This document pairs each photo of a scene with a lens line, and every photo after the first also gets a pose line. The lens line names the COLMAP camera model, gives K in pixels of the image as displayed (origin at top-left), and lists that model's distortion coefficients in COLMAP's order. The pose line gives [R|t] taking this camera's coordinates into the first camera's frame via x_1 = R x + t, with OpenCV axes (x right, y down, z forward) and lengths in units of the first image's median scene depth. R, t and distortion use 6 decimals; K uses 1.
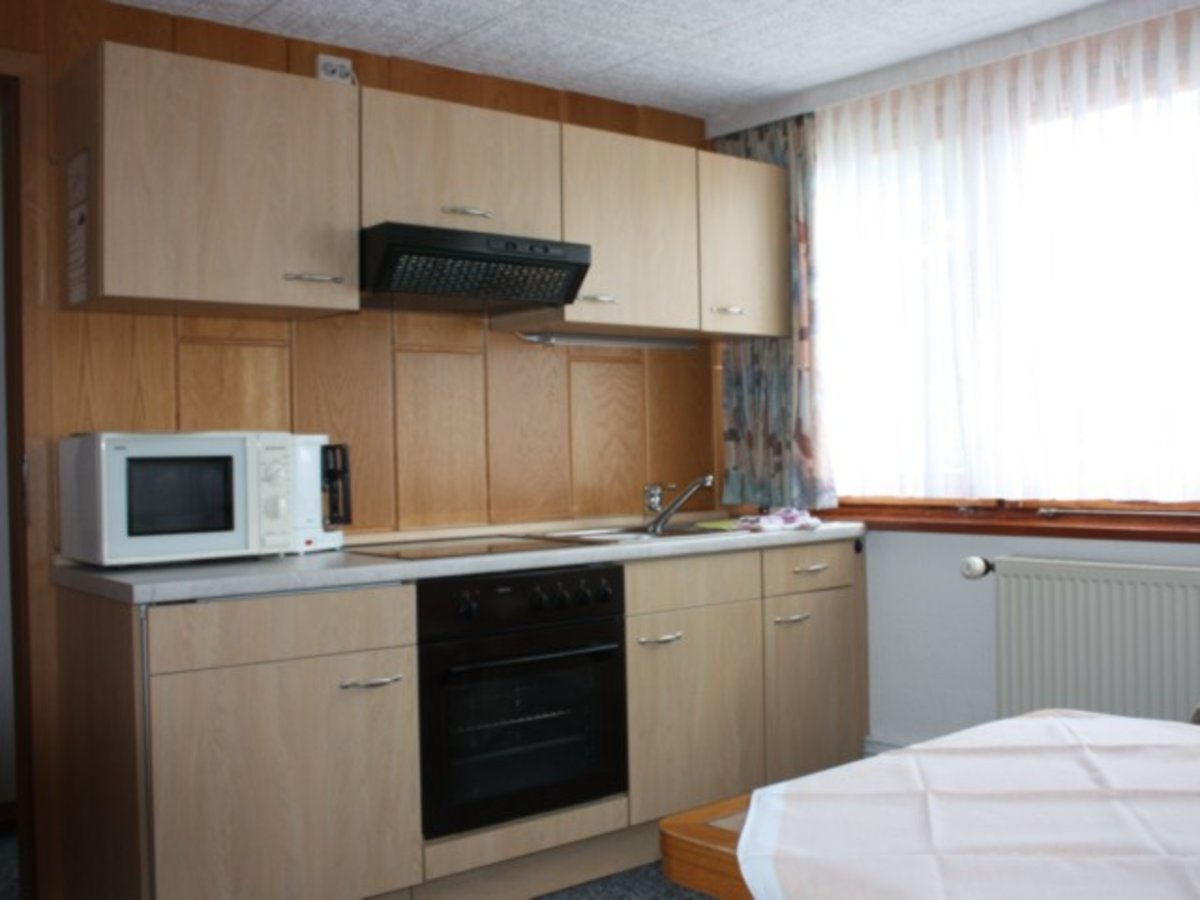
lens RADIAL K [[1295.4, 0, 602.8], [0, 1295.4, 444.7], [0, 0, 1]] dist [-0.020924, 0.000000]
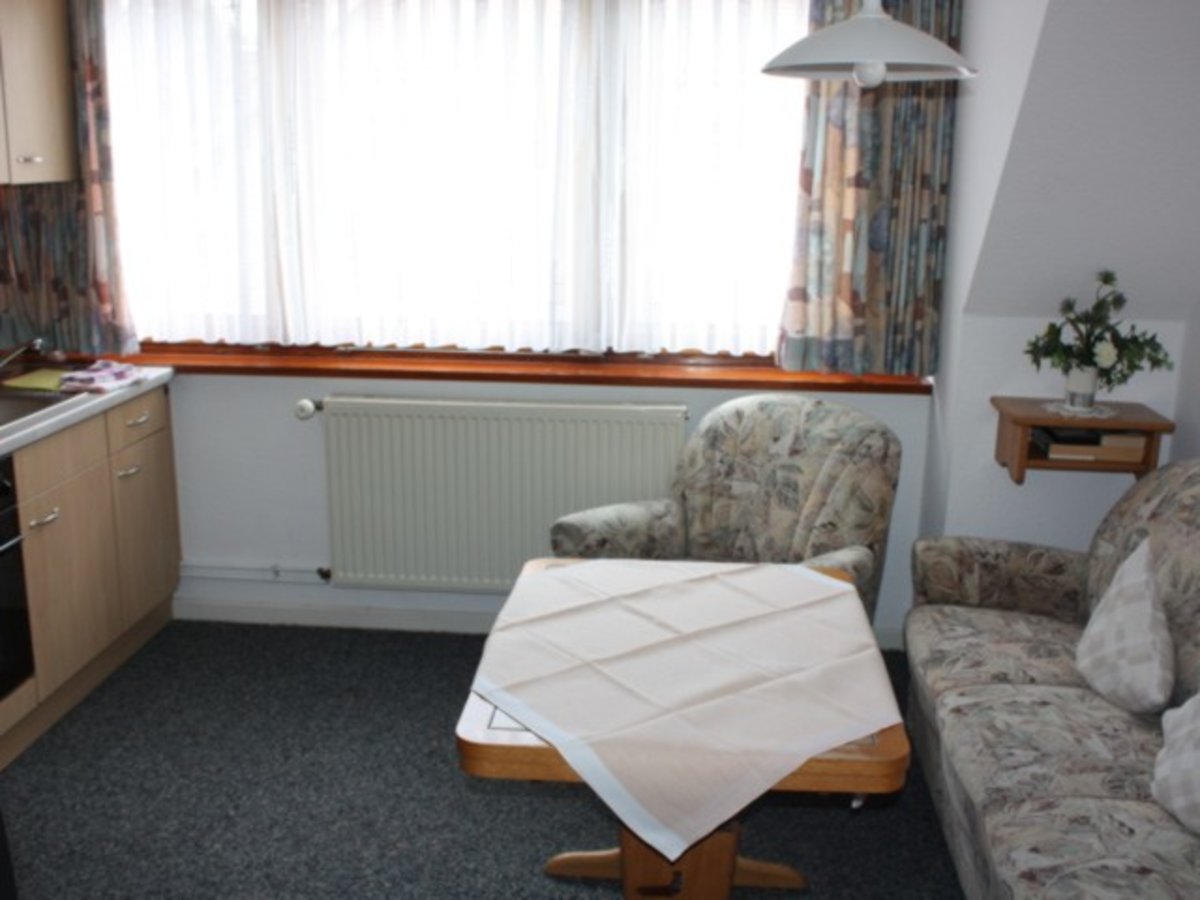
lens RADIAL K [[1295.4, 0, 599.3], [0, 1295.4, 454.7], [0, 0, 1]] dist [-0.020924, 0.000000]
pose [[0.743775, -0.129536, 0.655759, -0.253291], [-0.011971, 0.978304, 0.206828, -0.097286], [-0.668323, -0.161683, 0.726087, 0.000721]]
